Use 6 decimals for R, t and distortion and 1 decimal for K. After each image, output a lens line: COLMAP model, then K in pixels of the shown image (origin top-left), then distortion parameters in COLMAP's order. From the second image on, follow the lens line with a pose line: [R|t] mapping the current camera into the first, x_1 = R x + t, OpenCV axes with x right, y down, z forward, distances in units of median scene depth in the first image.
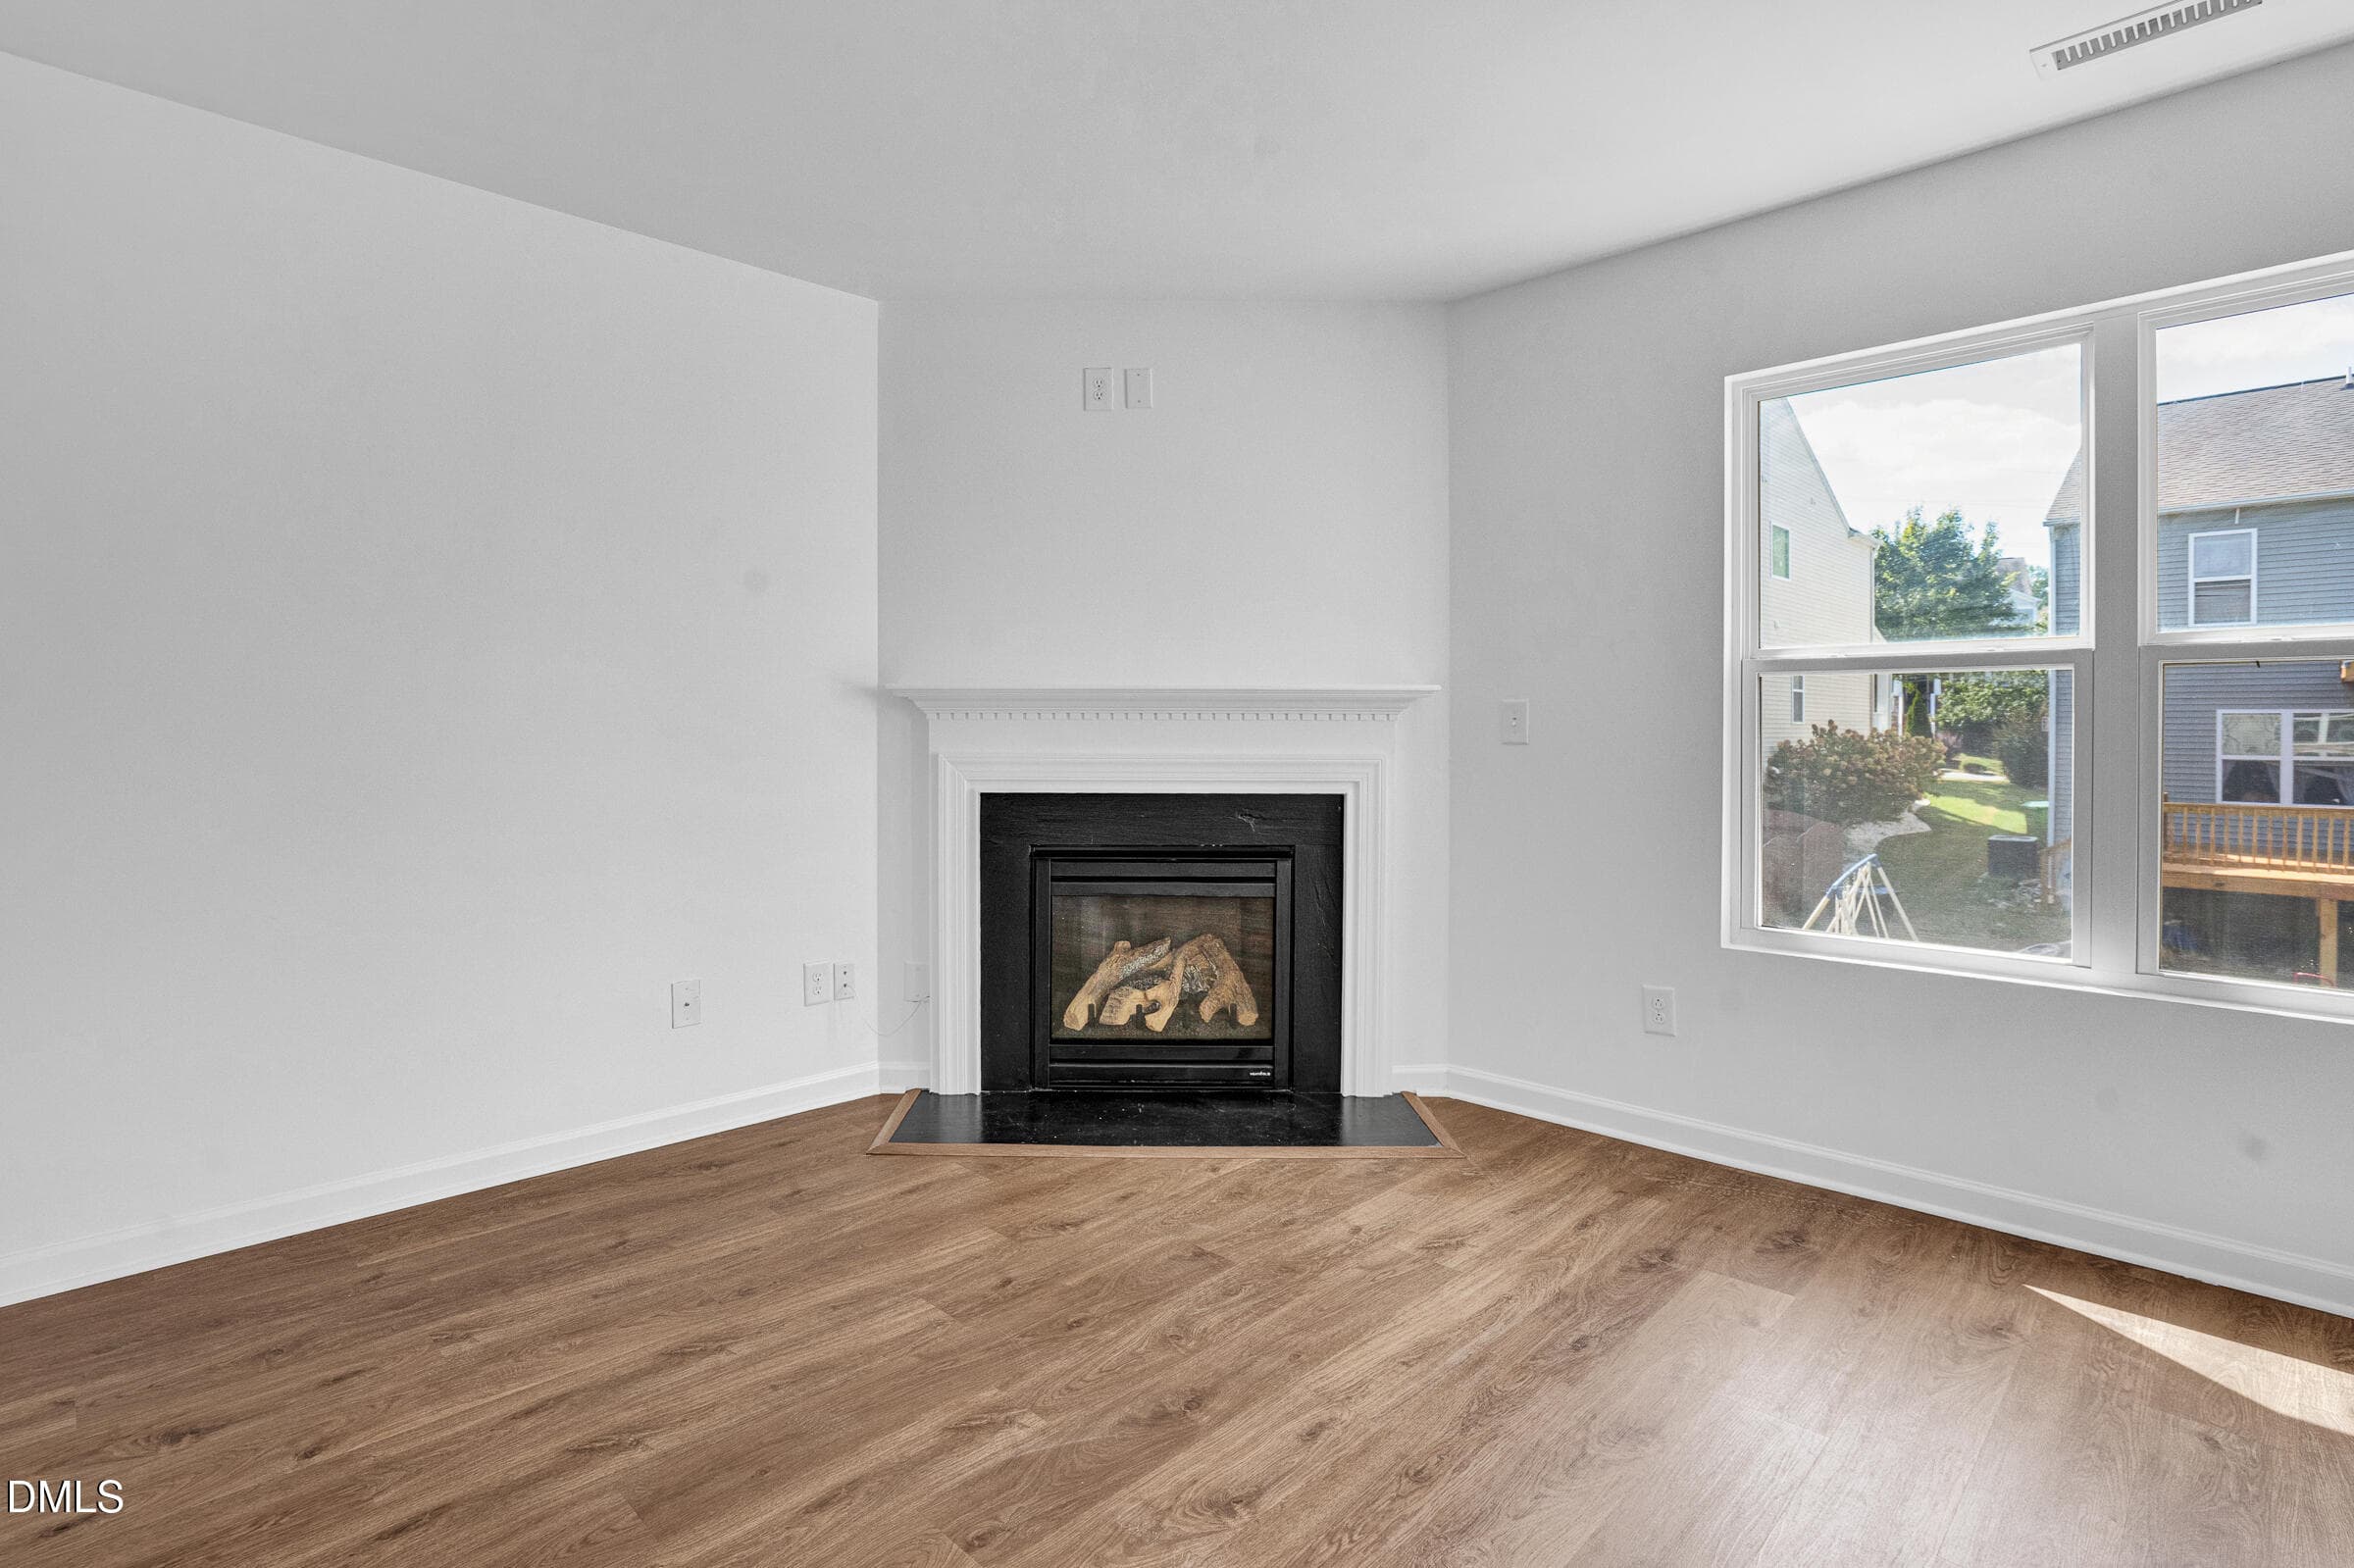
lens RADIAL K [[1157.4, 0, 1172.6], [0, 1157.4, 769.9], [0, 0, 1]] dist [-0.002646, 0.000381]
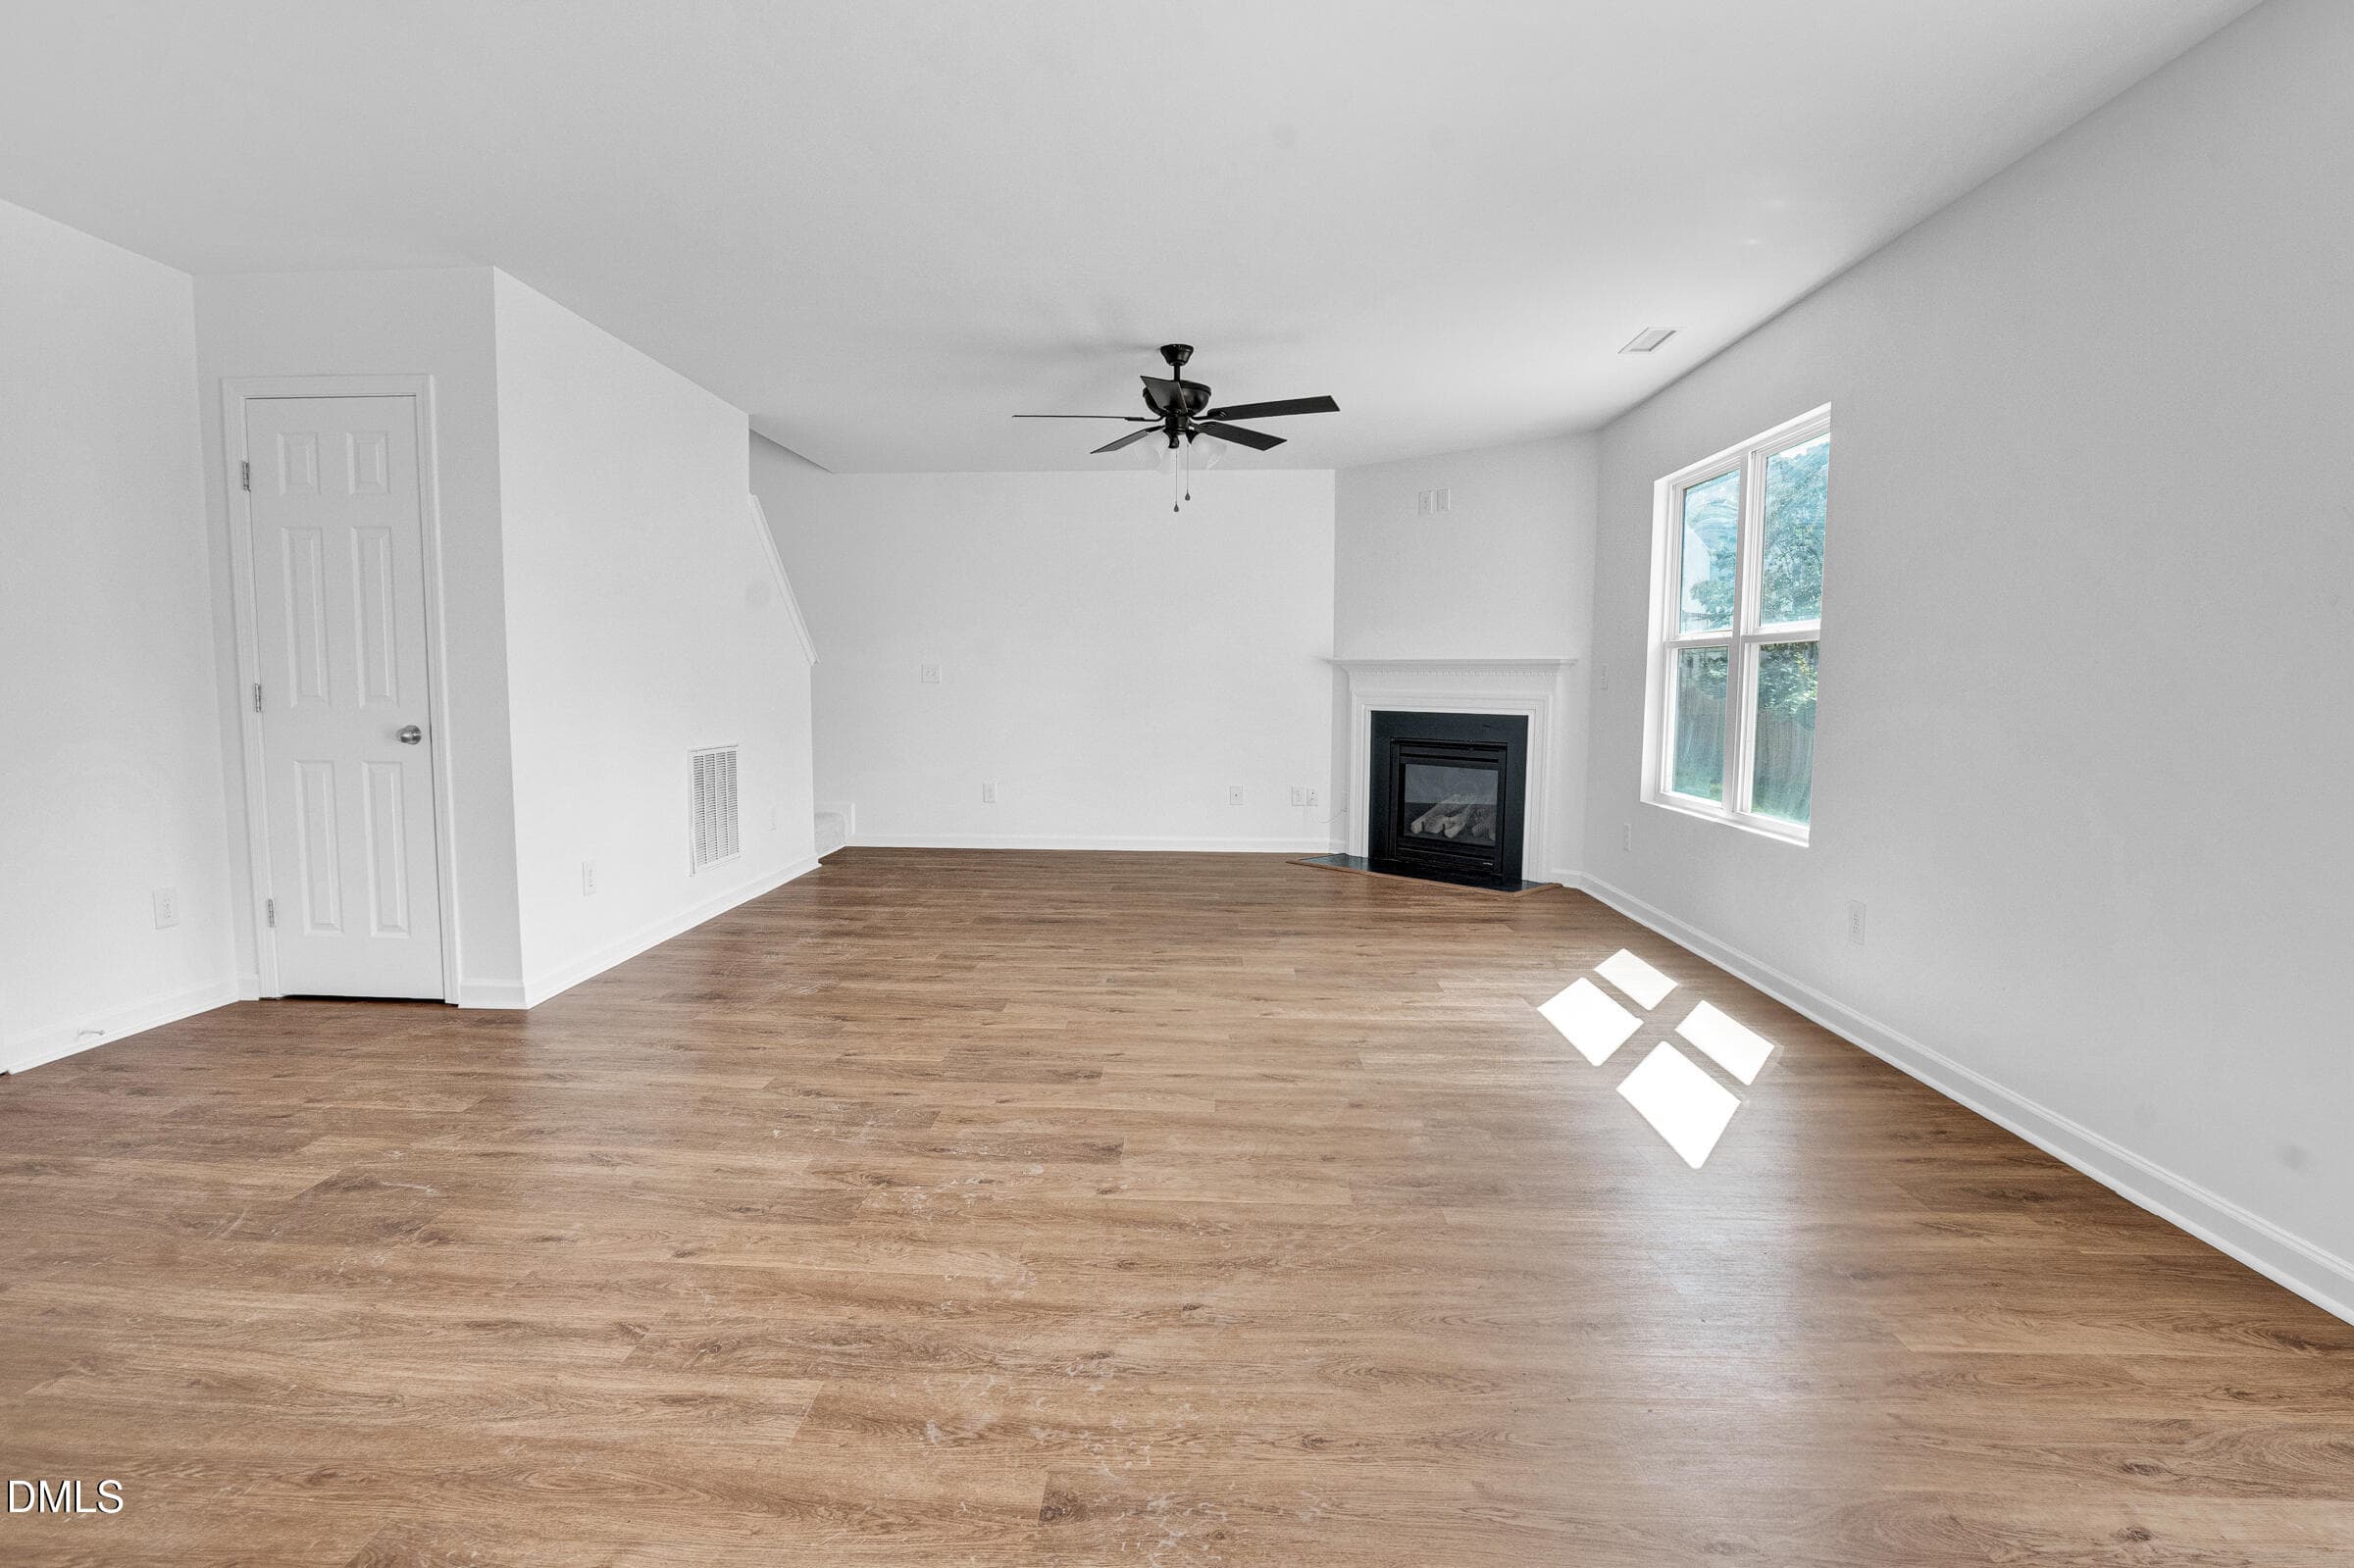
lens RADIAL K [[1157.4, 0, 1173.0], [0, 1157.4, 781.9], [0, 0, 1]] dist [-0.002646, 0.000381]
pose [[0.683509, 0.063437, -0.727180, 1.076695], [-0.004082, 0.996533, 0.083098, -0.024094], [0.729930, -0.053829, 0.681399, -0.641149]]
